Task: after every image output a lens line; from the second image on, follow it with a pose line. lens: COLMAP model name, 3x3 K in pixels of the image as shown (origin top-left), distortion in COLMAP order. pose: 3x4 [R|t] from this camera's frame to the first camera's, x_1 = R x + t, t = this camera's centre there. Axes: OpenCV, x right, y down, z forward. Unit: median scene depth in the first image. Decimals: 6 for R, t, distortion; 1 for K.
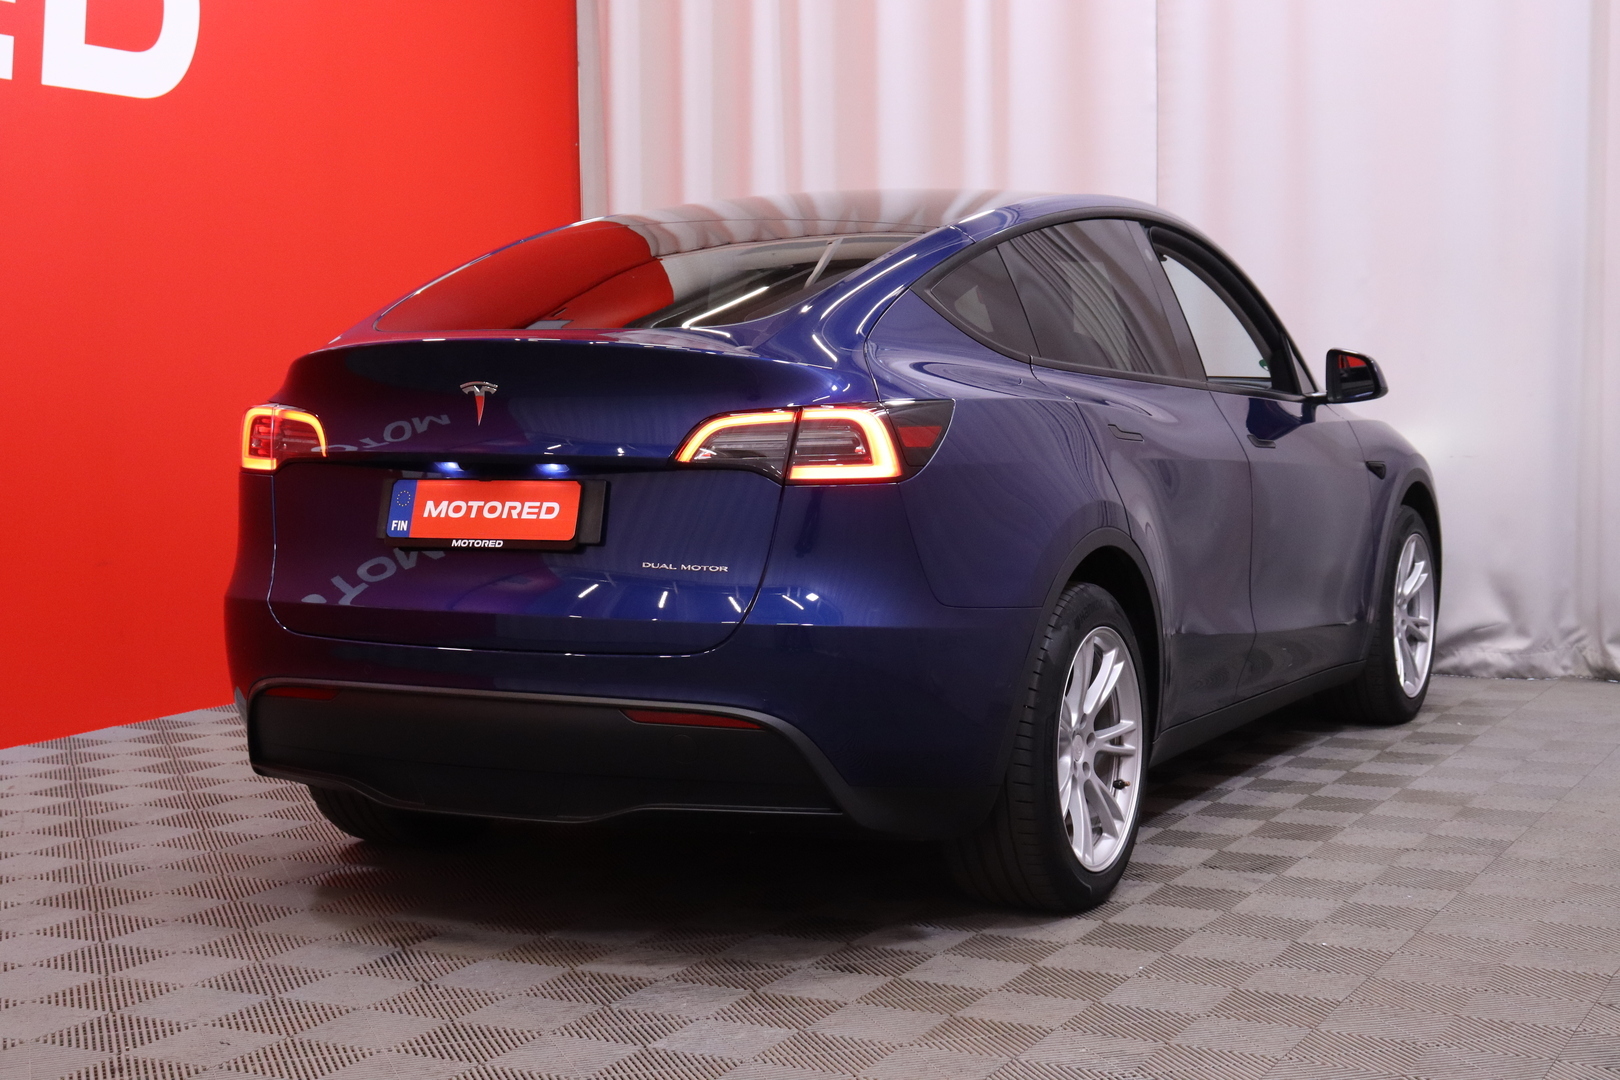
lens RADIAL K [[2662.2, 0, 806.9], [0, 2662.2, 546.1], [0, 0, 1]] dist [0.051715, 0.000000]
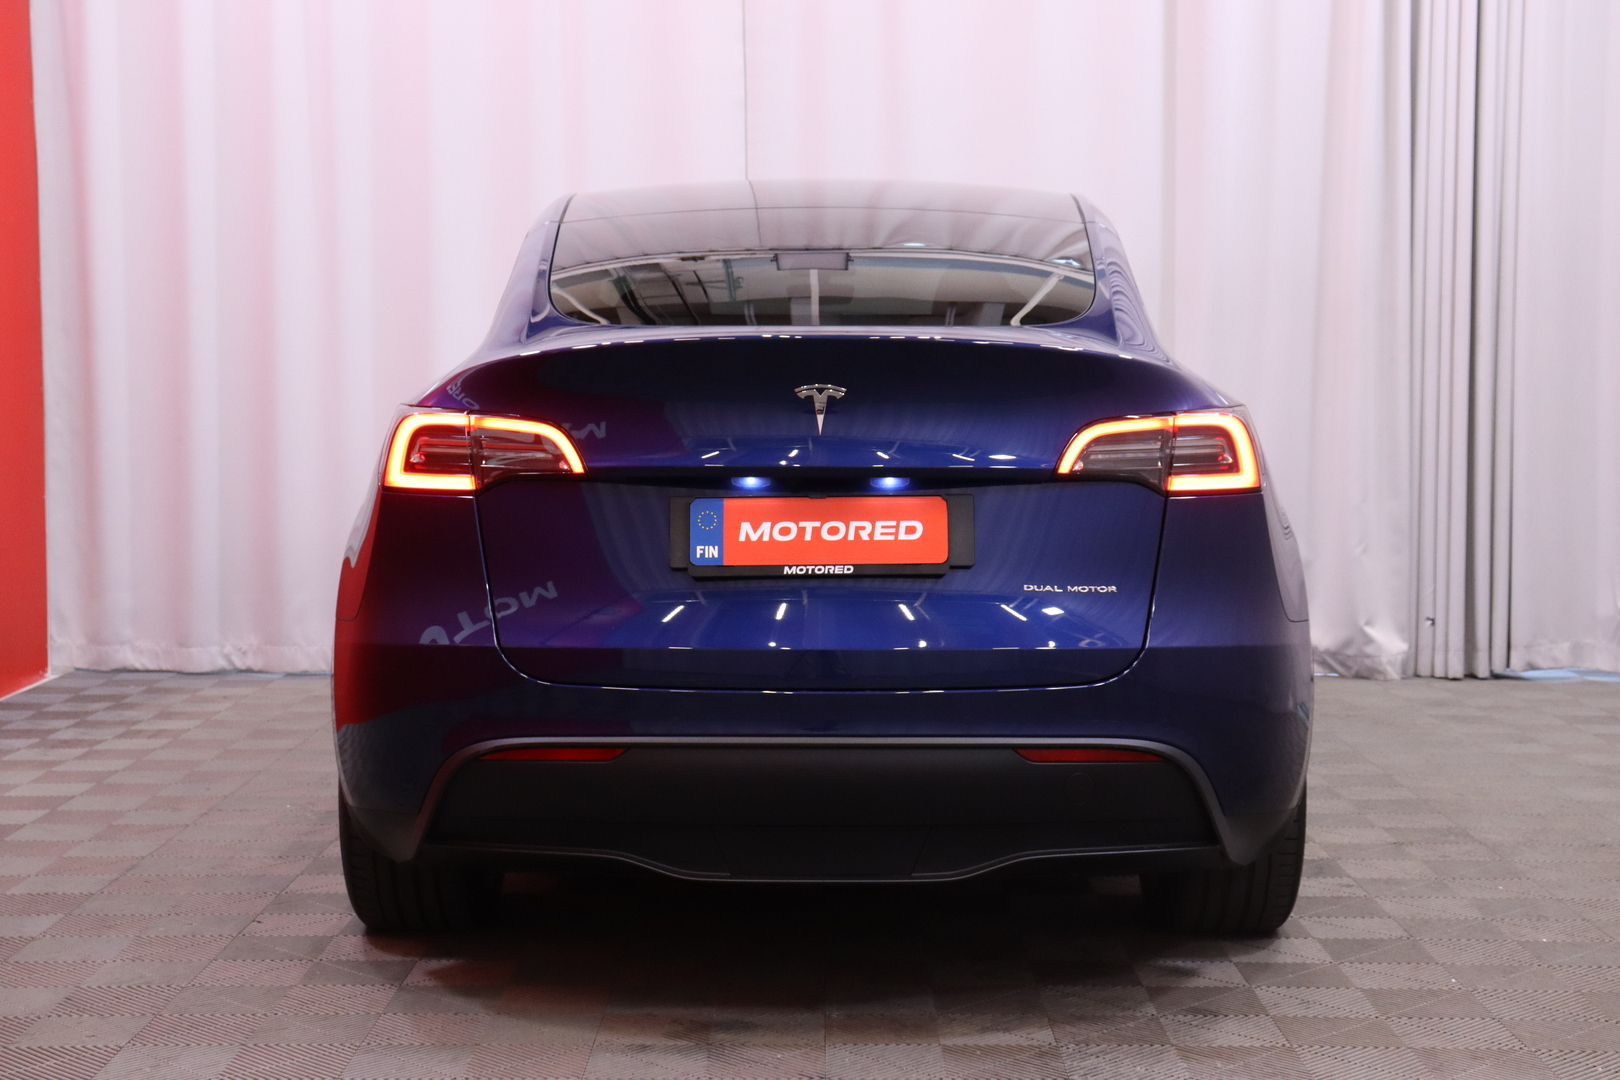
lens RADIAL K [[2662.2, 0, 819.0], [0, 2662.2, 538.6], [0, 0, 1]] dist [0.051715, 0.000000]
pose [[0.891236, -0.024237, 0.452892, -0.518600], [0.026180, 0.999655, 0.001980, -0.012951], [-0.452784, 0.010092, 0.891563, 0.221947]]
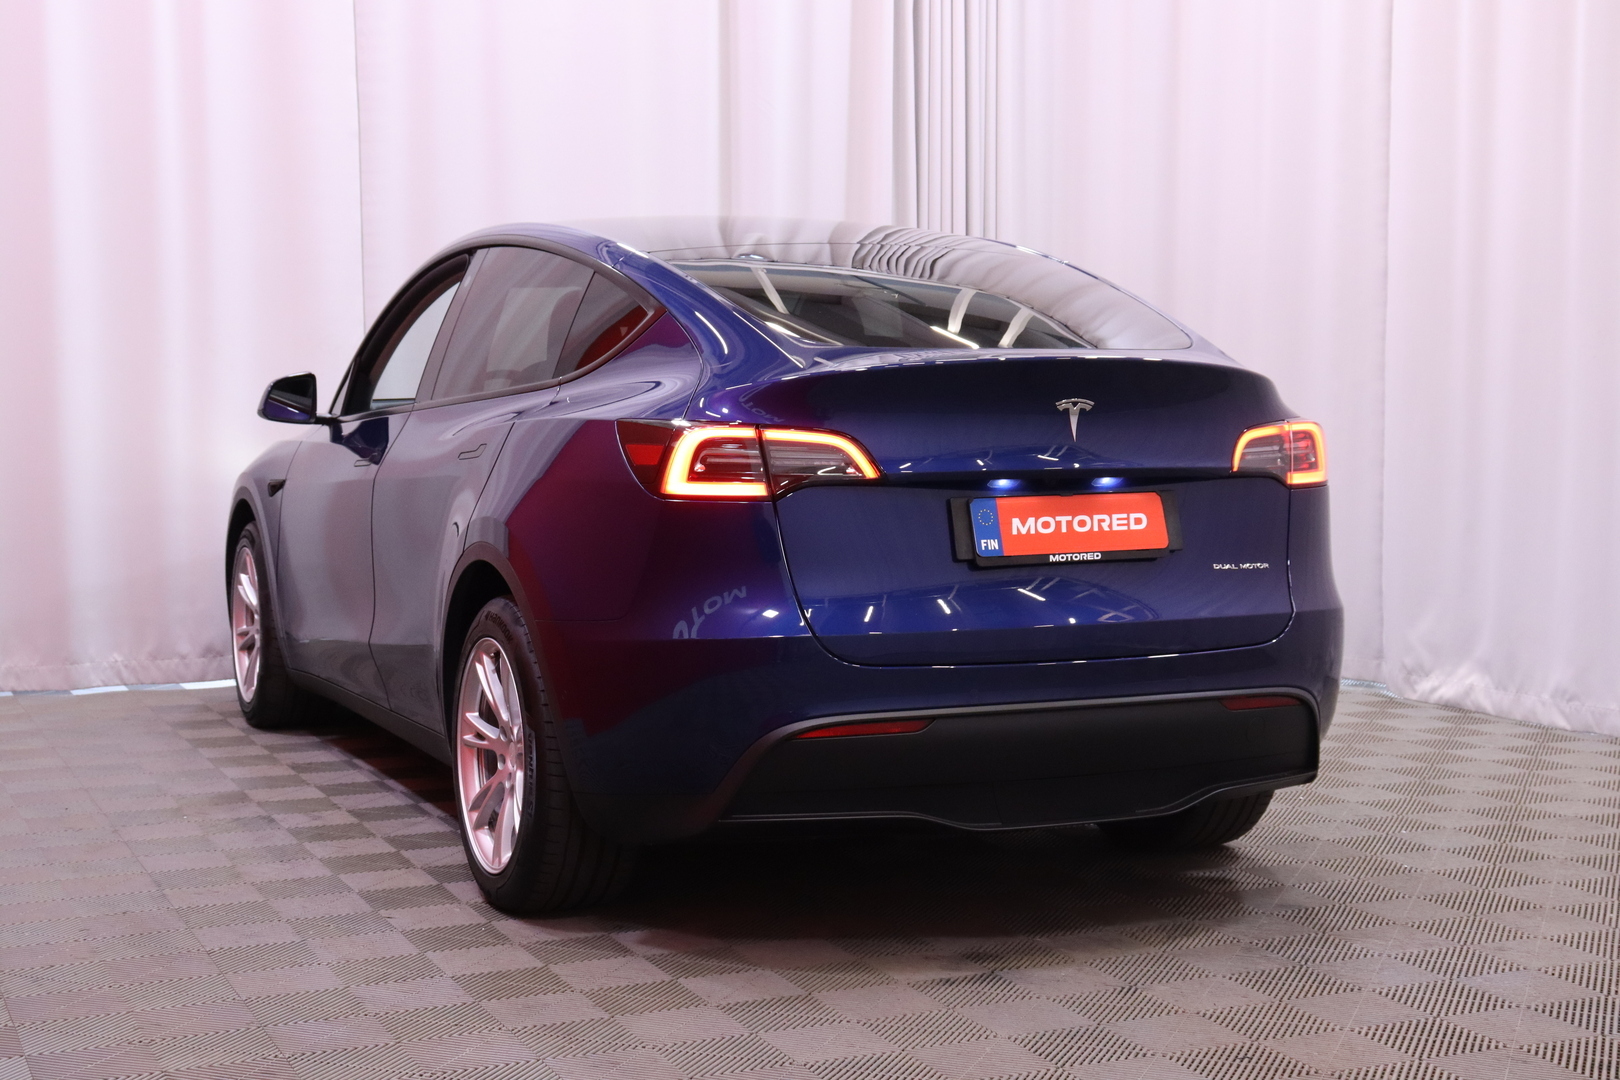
lens RADIAL K [[2625.4, 0, 730.1], [0, 2625.4, 493.3], [0, 0, 1]] dist [-0.066453, 0.000000]
pose [[0.636074, -0.029758, 0.771054, -0.982984], [0.052424, 0.998614, -0.004706, -0.027628], [-0.769845, 0.043415, 0.636753, 0.460494]]
